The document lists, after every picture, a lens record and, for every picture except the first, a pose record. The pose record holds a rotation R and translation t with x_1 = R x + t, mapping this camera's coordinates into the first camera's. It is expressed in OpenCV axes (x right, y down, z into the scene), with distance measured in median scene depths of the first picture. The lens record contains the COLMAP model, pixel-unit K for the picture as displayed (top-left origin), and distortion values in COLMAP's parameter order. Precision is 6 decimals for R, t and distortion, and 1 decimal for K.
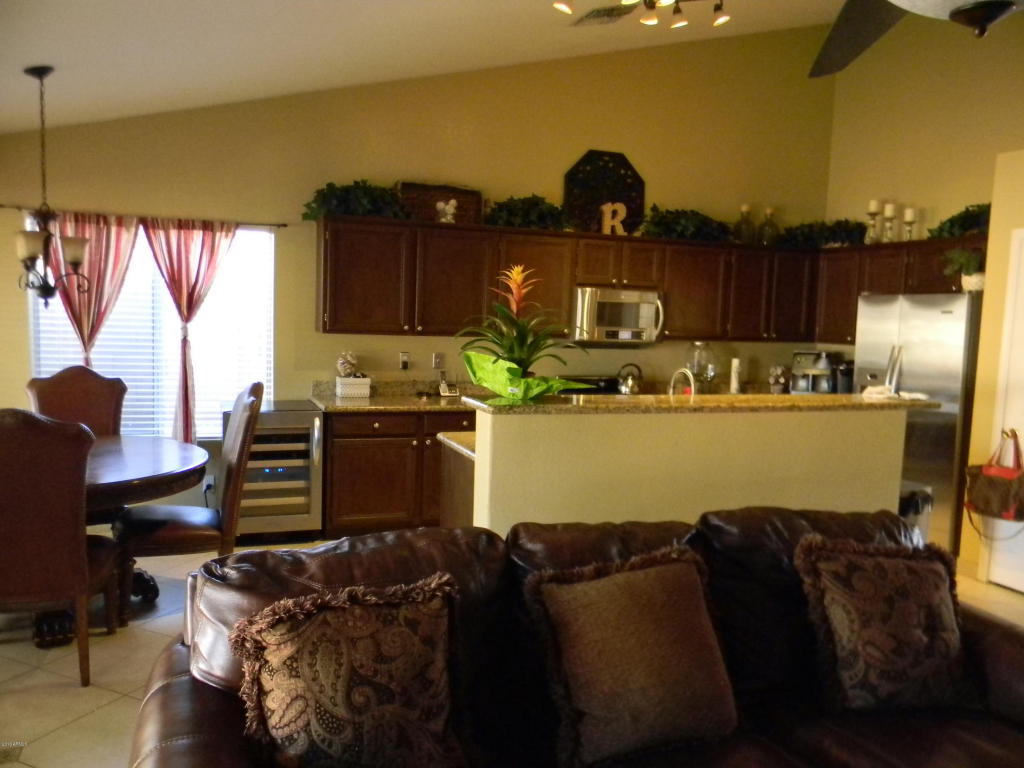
lens RADIAL K [[828.3, 0, 511.0], [0, 828.3, 385.7], [0, 0, 1]] dist [0.028676, -0.045117]
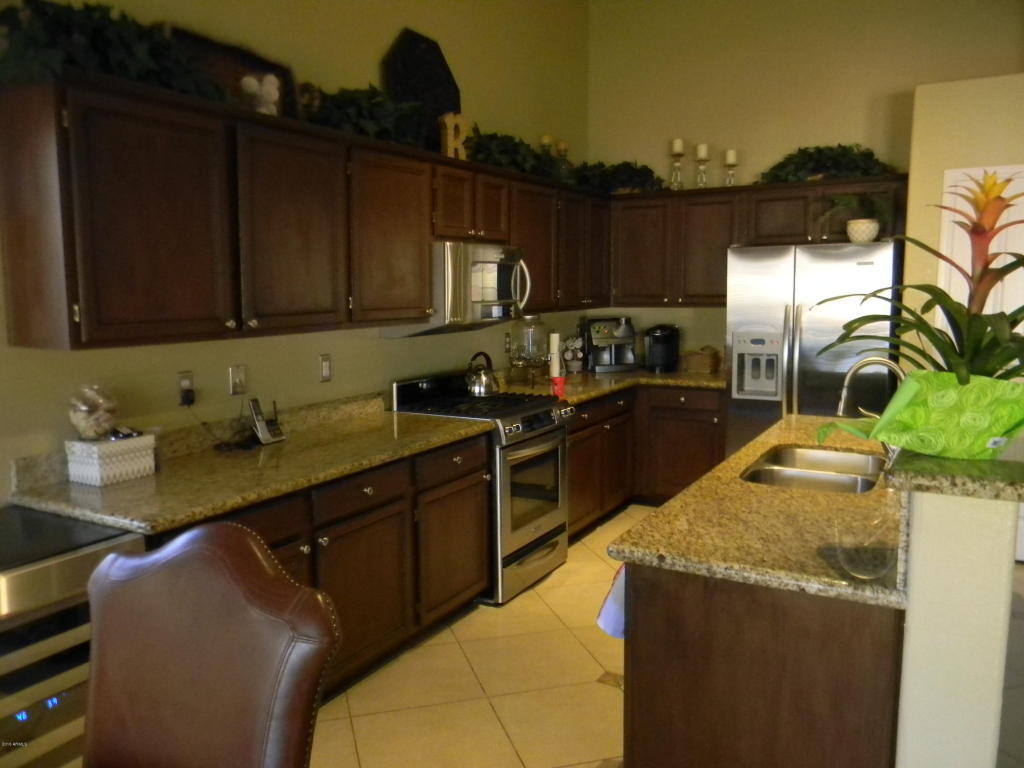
lens RADIAL K [[828.3, 0, 511.7], [0, 828.3, 381.2], [0, 0, 1]] dist [0.028676, -0.045117]
pose [[0.781059, -0.112581, 0.614225, -0.284589], [0.089747, 0.993640, 0.068000, -0.050867], [-0.617974, 0.002013, 0.786196, 0.468878]]
